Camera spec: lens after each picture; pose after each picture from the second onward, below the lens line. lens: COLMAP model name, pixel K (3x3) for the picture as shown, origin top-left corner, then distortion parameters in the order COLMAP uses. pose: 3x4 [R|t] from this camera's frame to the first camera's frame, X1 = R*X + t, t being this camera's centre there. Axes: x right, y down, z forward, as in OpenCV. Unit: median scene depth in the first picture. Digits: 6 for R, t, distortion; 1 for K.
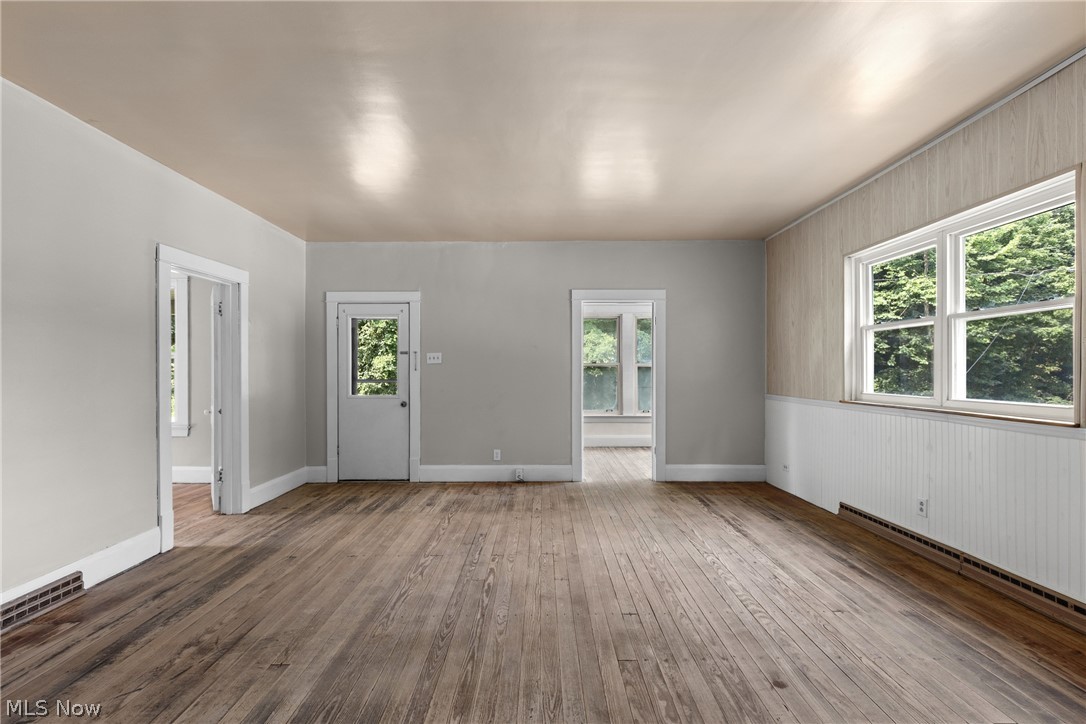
lens RADIAL K [[489.8, 0, 540.5], [0, 489.8, 369.2], [0, 0, 1]] dist [0.010468, -0.000483]
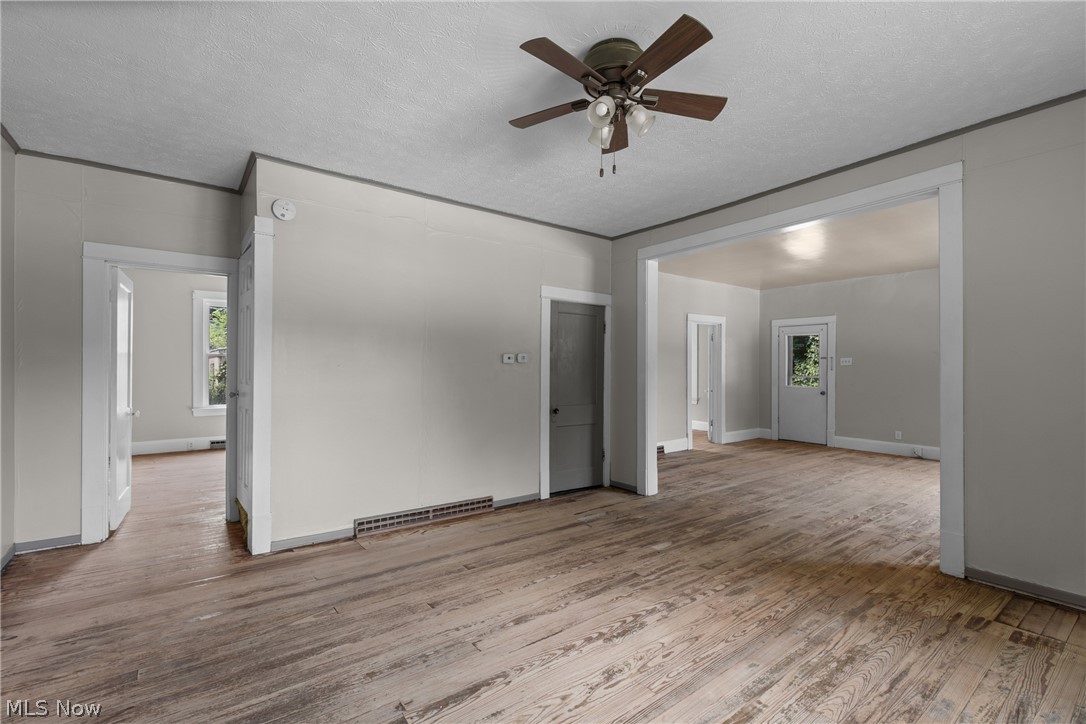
lens RADIAL K [[489.8, 0, 544.4], [0, 489.8, 366.9], [0, 0, 1]] dist [0.010468, -0.000483]
pose [[0.608630, 0.007822, -0.793416, 0.667001], [-0.005164, 0.999969, 0.005897, -0.019125], [0.793437, 0.000508, 0.608652, -0.971568]]
